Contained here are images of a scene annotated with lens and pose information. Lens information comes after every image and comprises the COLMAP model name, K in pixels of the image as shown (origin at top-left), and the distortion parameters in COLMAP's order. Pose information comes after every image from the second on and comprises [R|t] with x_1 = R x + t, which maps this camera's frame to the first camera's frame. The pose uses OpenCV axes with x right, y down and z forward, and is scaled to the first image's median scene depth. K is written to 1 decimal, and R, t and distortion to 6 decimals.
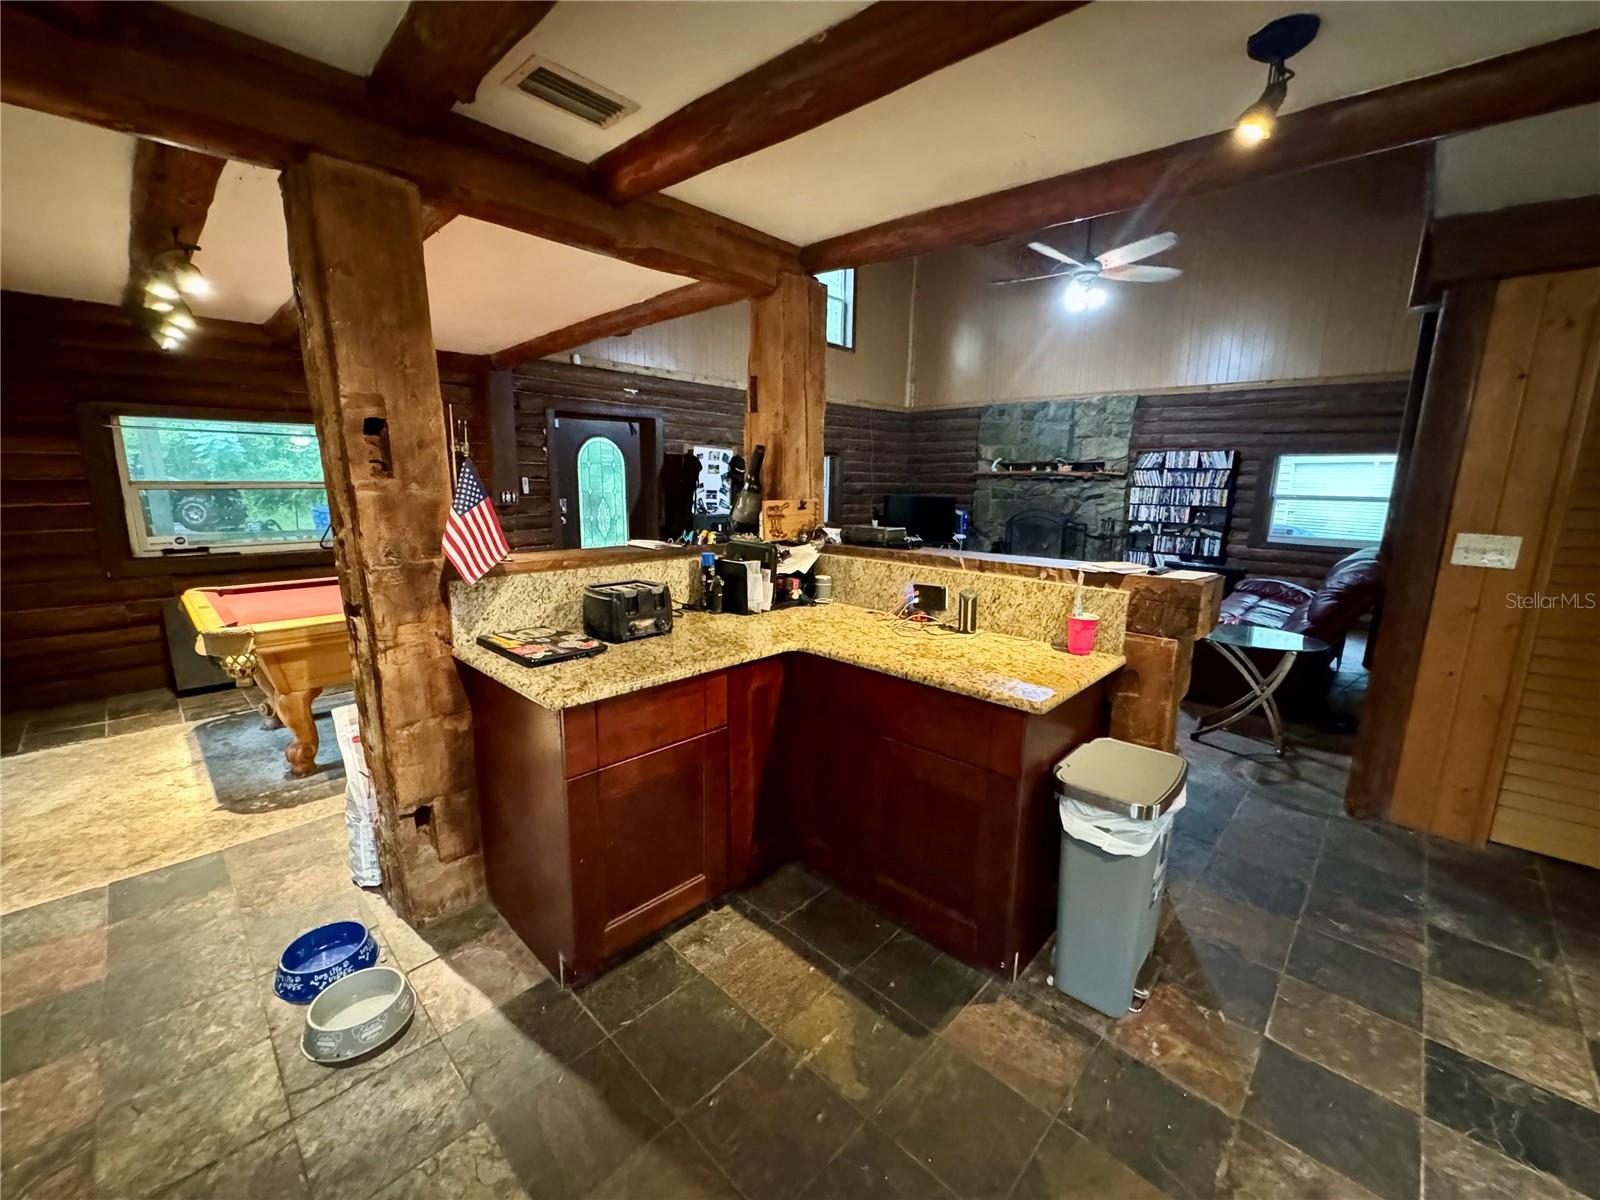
lens RADIAL K [[637.8, 0, 798.1], [0, 637.8, 598.4], [0, 0, 1]] dist [-0.001442, 0.000449]
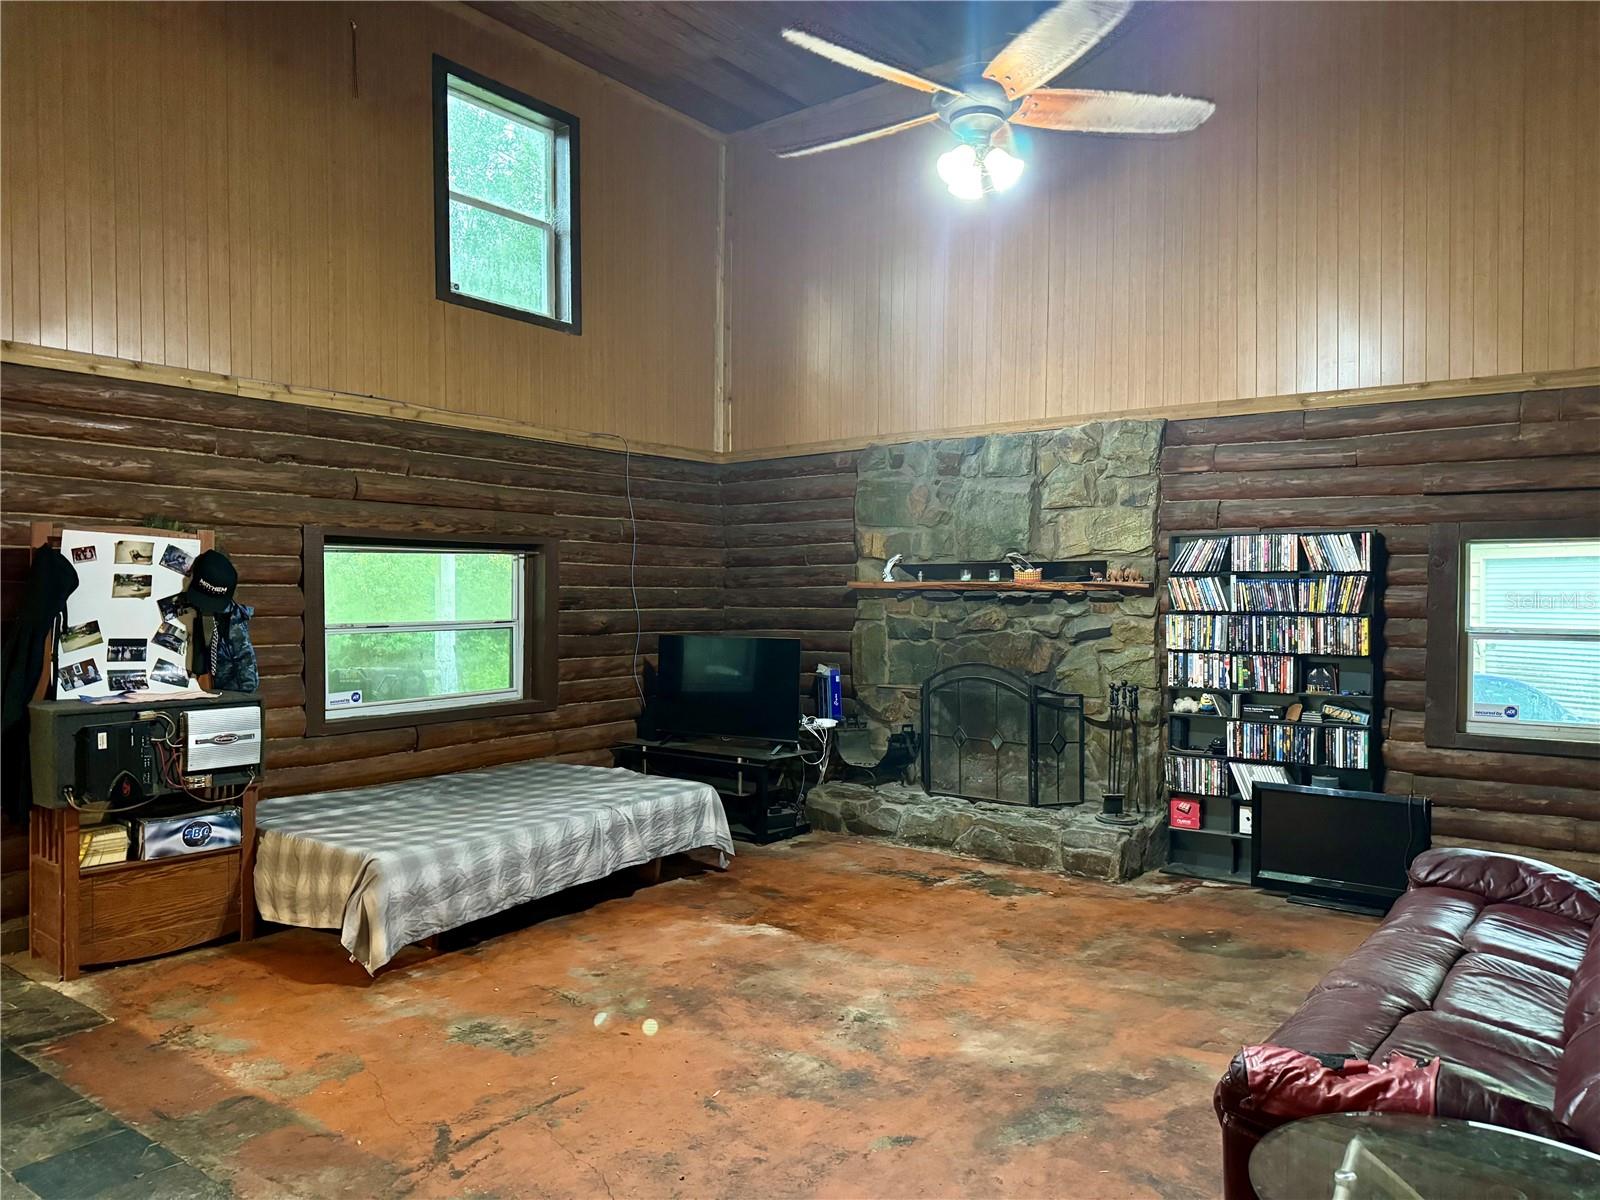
lens RADIAL K [[1113.8, 0, 800.0], [0, 1113.8, 600.0], [0, 0, 1]] dist [0.102914, -0.182470]
pose [[0.991468, -0.012778, 0.129719, 0.159703], [0.035719, 0.983724, -0.176102, -0.052341], [-0.125358, 0.179233, 0.975787, 0.248973]]
